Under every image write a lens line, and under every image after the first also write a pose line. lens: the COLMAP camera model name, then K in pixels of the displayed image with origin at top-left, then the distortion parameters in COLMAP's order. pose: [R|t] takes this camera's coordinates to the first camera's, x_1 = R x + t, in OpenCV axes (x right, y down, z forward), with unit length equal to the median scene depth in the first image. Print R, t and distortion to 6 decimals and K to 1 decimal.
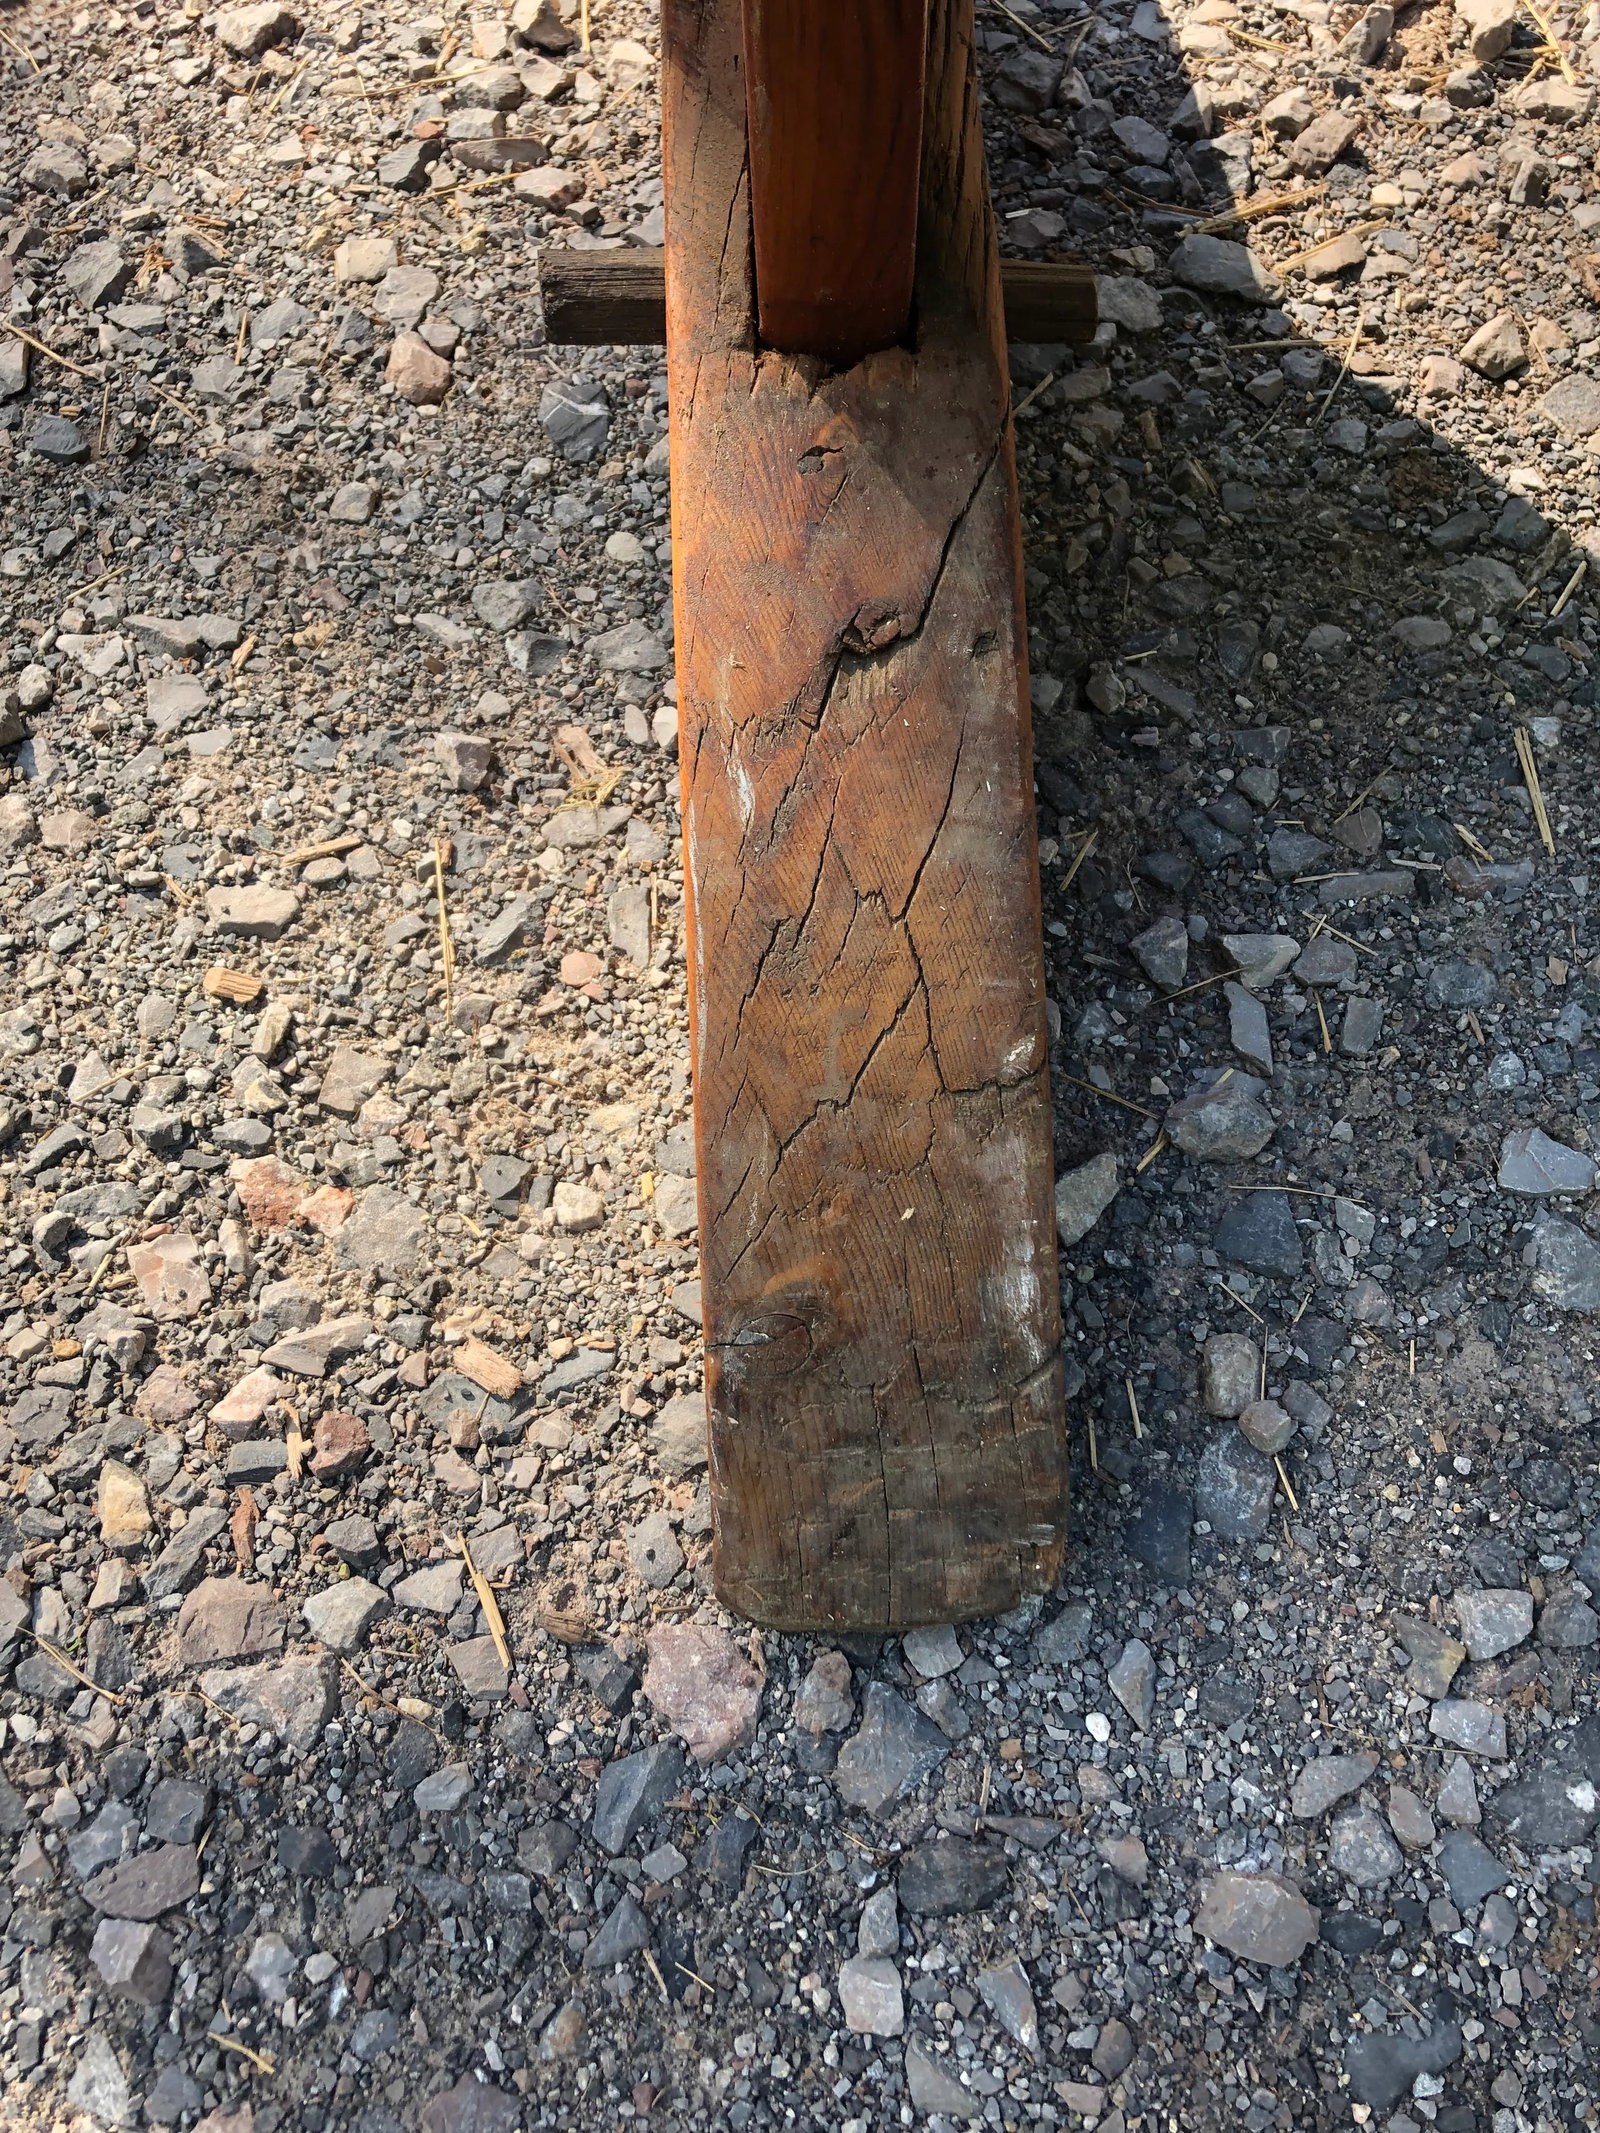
lens RADIAL K [[1739.2, 0, 800.0], [0, 1739.2, 1066.5], [0, 0, 1]] dist [0.011867, -0.001074]
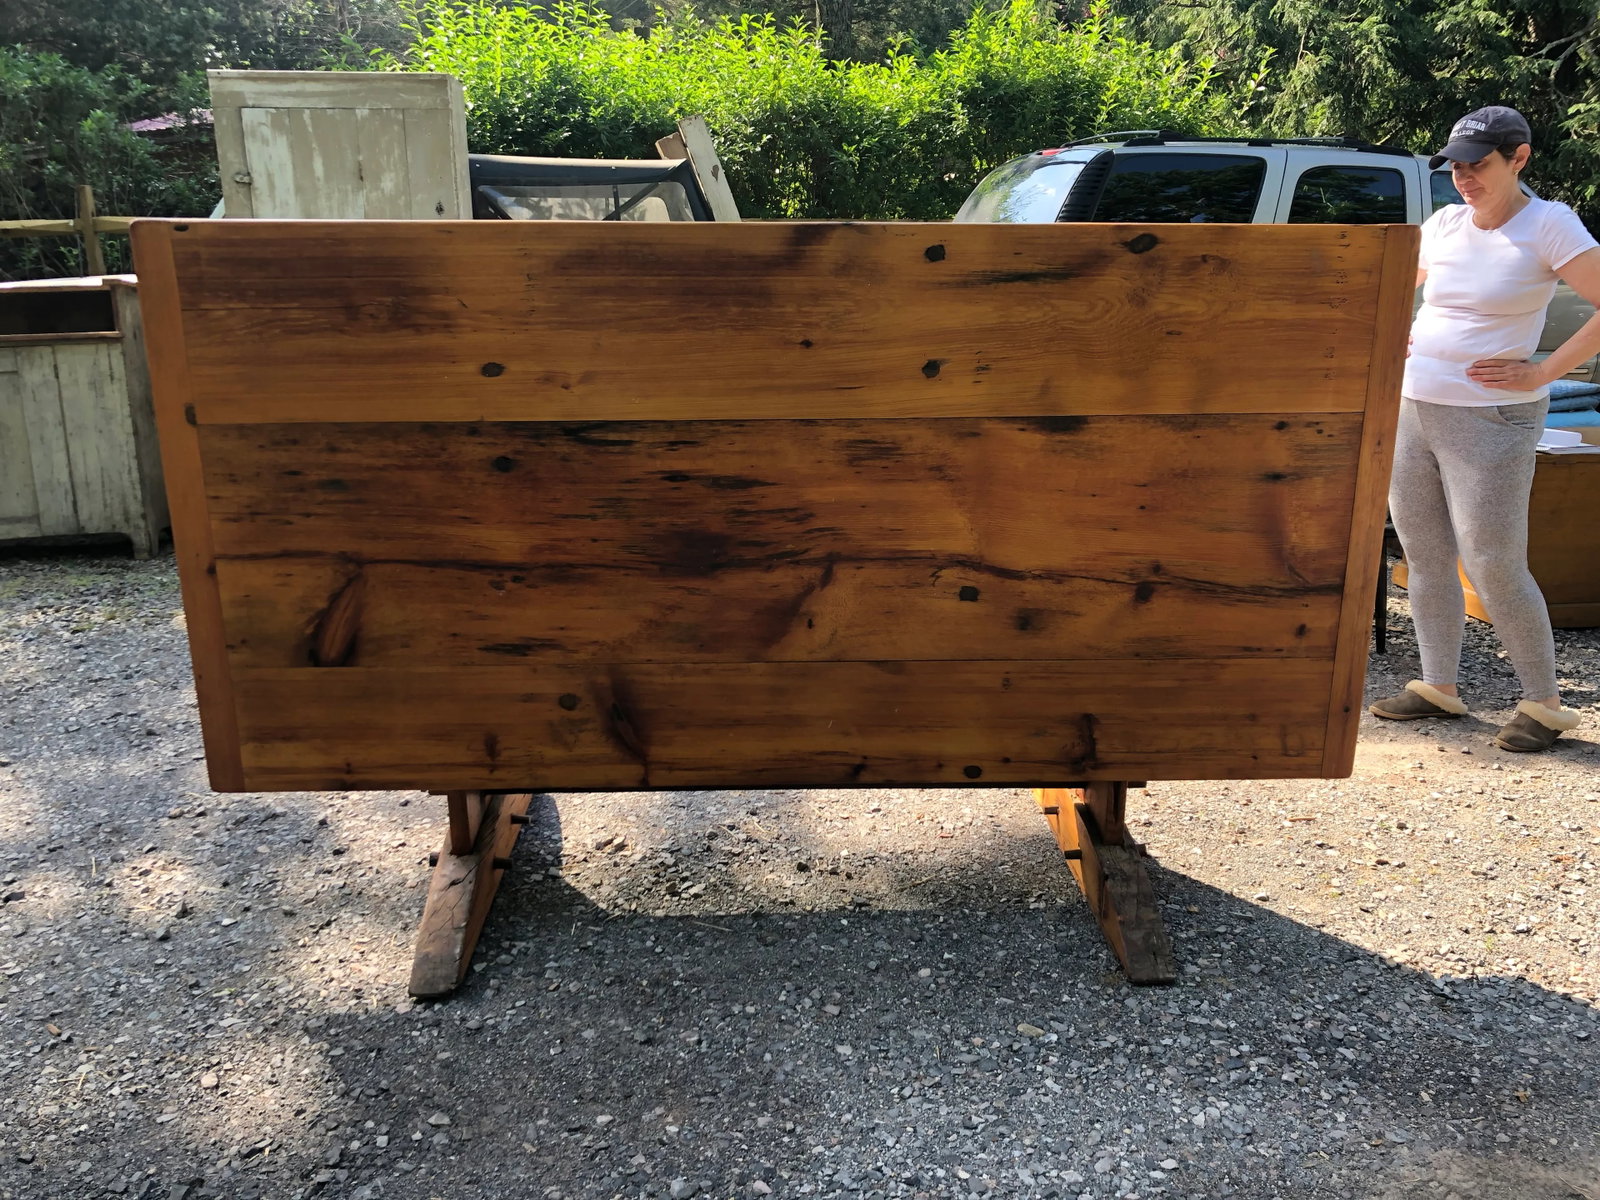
lens RADIAL K [[1304.6, 0, 800.0], [0, 1304.6, 600.0], [0, 0, 1]] dist [0.011867, -0.001074]
pose [[0.999943, 0.008912, 0.005957, 1.096975], [-0.001255, 0.649250, -0.760574, 2.416988], [-0.010646, 0.760523, 0.649224, -2.700104]]
